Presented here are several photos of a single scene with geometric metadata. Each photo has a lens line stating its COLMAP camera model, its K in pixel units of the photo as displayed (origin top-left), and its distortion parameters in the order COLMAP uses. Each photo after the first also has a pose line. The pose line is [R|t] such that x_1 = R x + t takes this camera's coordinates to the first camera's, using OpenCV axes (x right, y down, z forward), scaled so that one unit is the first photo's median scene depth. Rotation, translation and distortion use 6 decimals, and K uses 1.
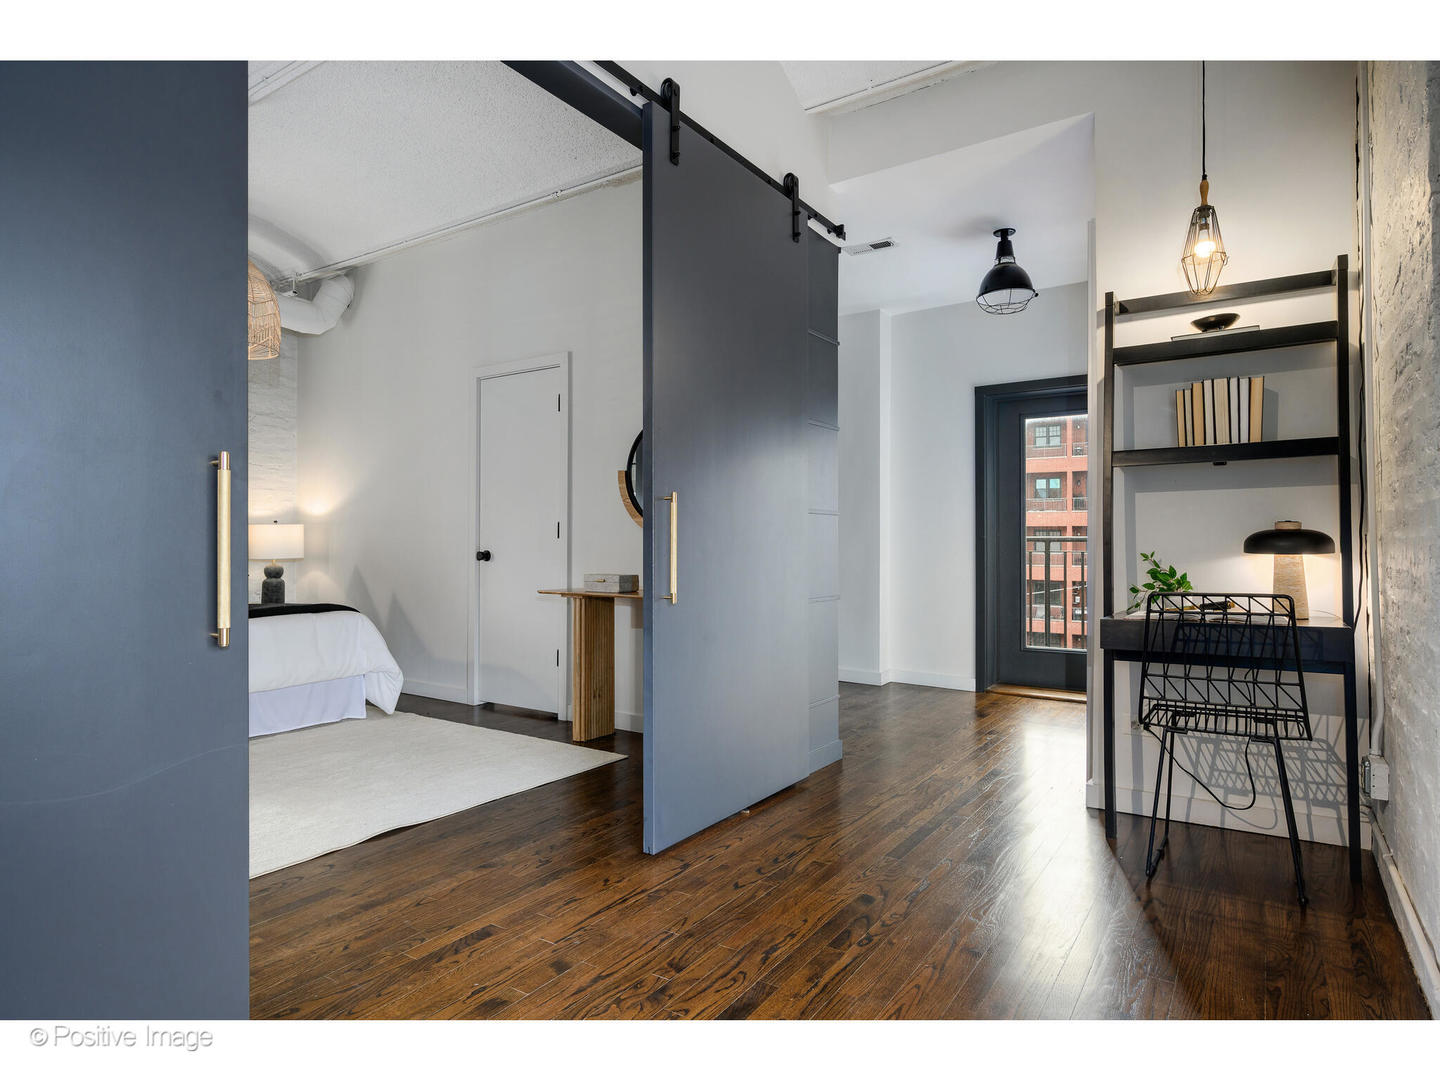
lens RADIAL K [[799.3, 0, 758.6], [0, 799.3, 524.3], [0, 0, 1]] dist [-0.002529, 0.000202]
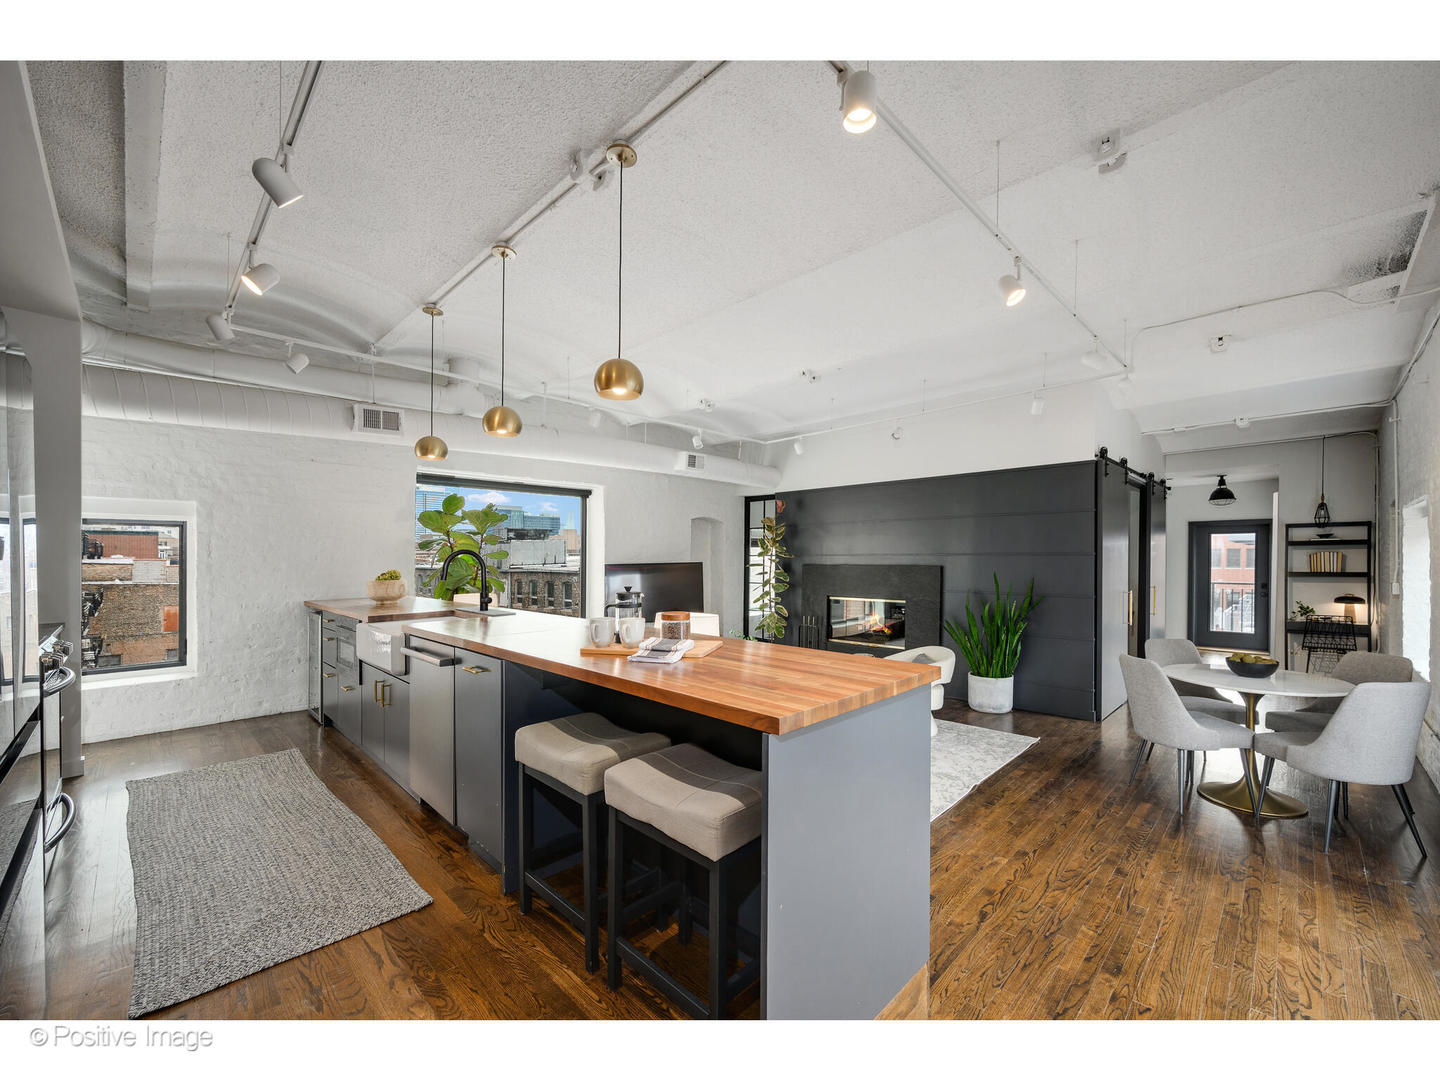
lens RADIAL K [[584.4, 0, 738.8], [0, 584.4, 553.6], [0, 0, 1]] dist [-0.005465, 0.000128]
pose [[0.979123, -0.005994, -0.203181, -1.416901], [0.009749, 0.999800, 0.017482, -0.248460], [0.203036, -0.019097, 0.978985, -1.998989]]
